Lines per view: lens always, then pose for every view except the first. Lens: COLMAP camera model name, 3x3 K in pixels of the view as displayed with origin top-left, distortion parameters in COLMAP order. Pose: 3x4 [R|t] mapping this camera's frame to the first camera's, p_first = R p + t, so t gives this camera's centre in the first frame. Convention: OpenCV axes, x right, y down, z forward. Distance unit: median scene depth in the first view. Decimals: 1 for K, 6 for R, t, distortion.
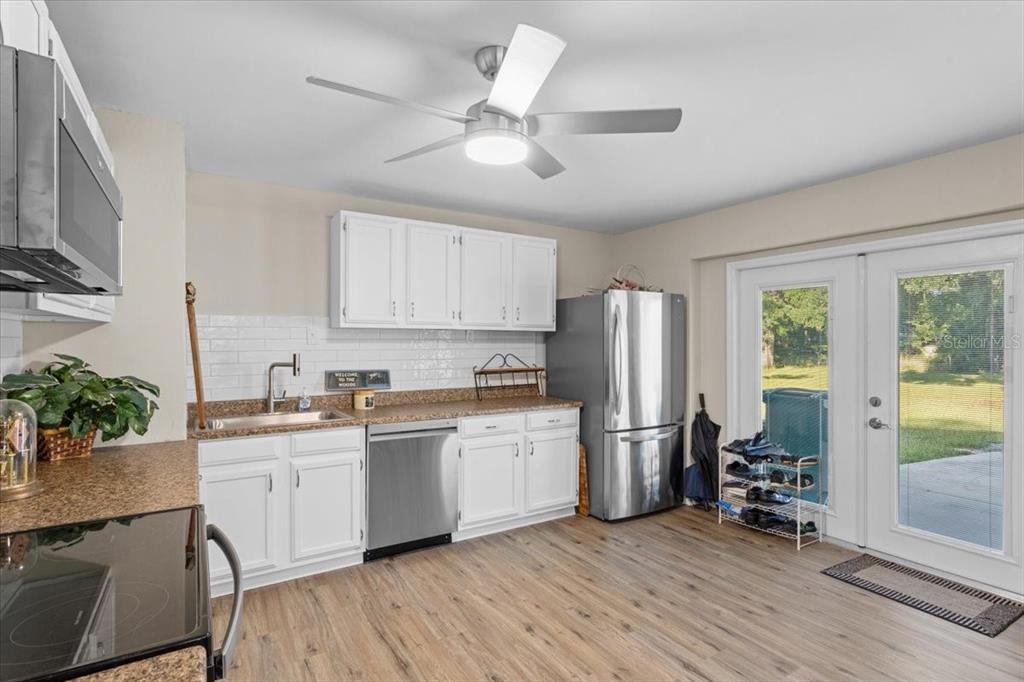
lens RADIAL K [[490.1, 0, 513.9], [0, 490.1, 346.7], [0, 0, 1]] dist [0.005114, -0.001061]
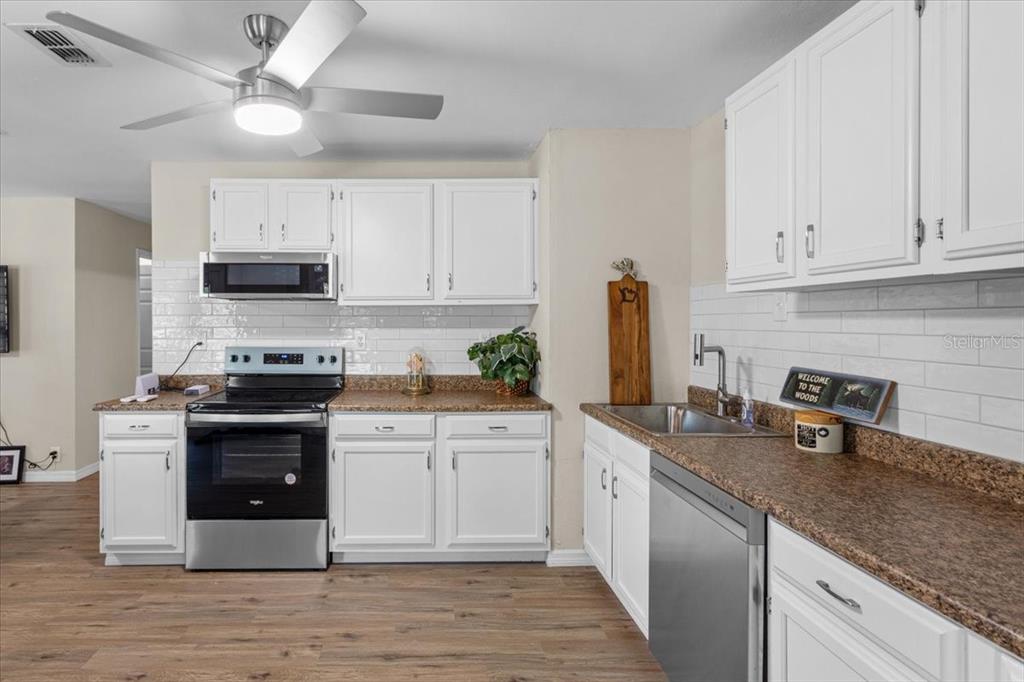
lens RADIAL K [[532.3, 0, 438.7], [0, 532.3, 324.1], [0, 0, 1]] dist [-0.002306, 0.000481]
pose [[-0.513946, 0.007165, -0.857792, 0.368469], [-0.002187, 0.999951, 0.009663, -0.006711], [0.857820, 0.006842, -0.513905, 0.969488]]
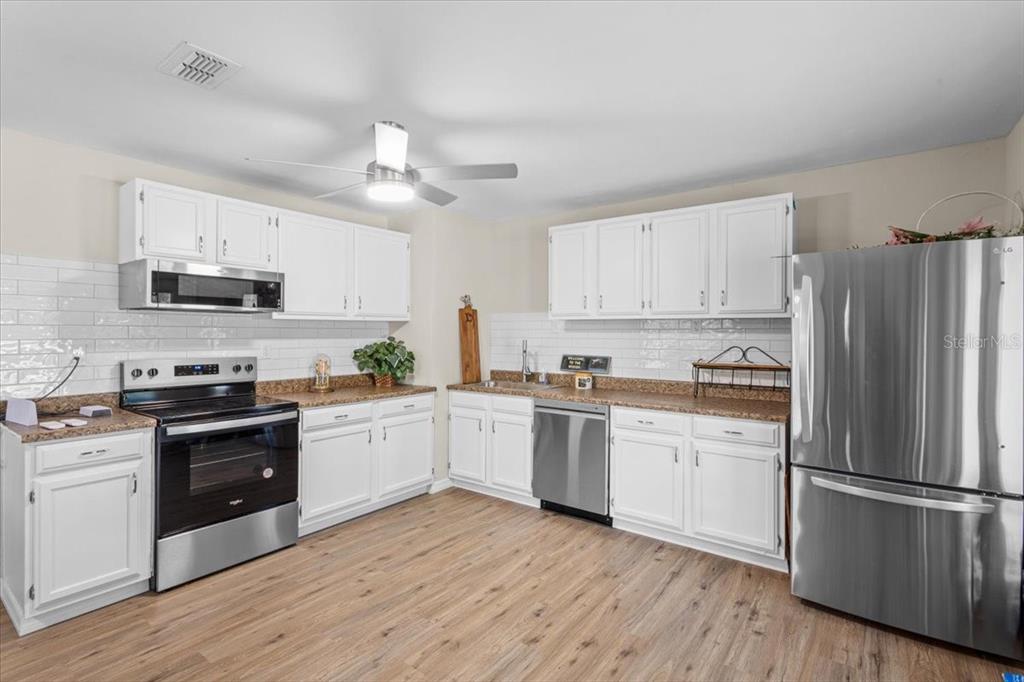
lens RADIAL K [[490.1, 0, 529.7], [0, 490.1, 334.1], [0, 0, 1]] dist [0.005114, -0.001061]
pose [[0.385812, 0.006432, -0.922555, 0.745705], [-0.008298, 0.999959, 0.003502, -0.007033], [0.922540, 0.006304, 0.385850, 0.437968]]
